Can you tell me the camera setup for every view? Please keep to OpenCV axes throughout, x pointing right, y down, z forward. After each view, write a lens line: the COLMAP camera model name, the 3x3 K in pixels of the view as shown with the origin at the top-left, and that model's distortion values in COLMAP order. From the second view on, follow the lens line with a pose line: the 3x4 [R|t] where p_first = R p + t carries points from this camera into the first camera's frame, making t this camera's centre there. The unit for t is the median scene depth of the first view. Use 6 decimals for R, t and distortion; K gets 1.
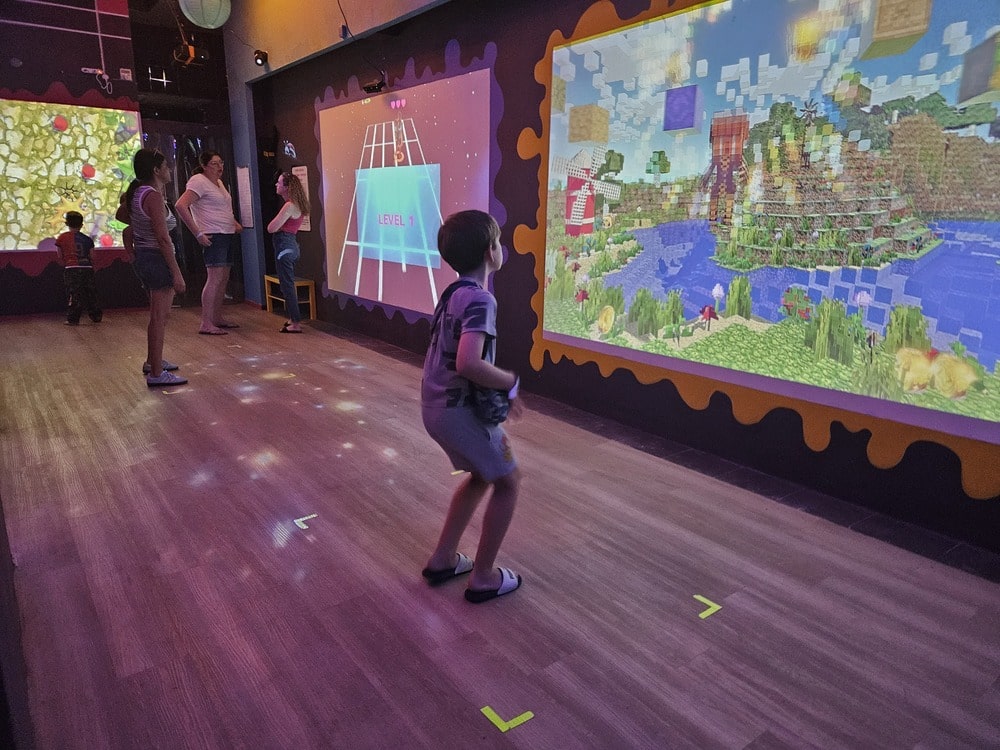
lens RADIAL K [[678.8, 0, 504.6], [0, 678.8, 377.1], [0, 0, 1]] dist [0.067748, -0.053816]
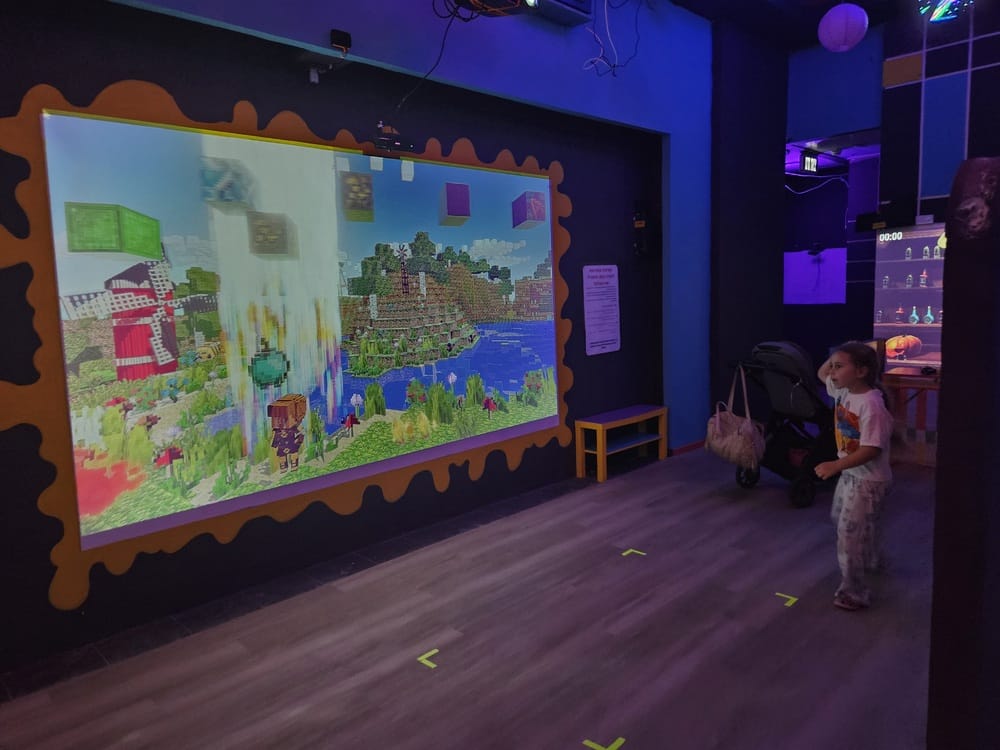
lens RADIAL K [[678.8, 0, 504.6], [0, 678.8, 377.1], [0, 0, 1]] dist [0.067748, -0.053816]
pose [[-0.142735, -0.128789, 0.981346, -0.815922], [0.271586, 0.948345, 0.163960, -0.280621], [-0.951771, 0.289923, -0.100385, 0.889797]]
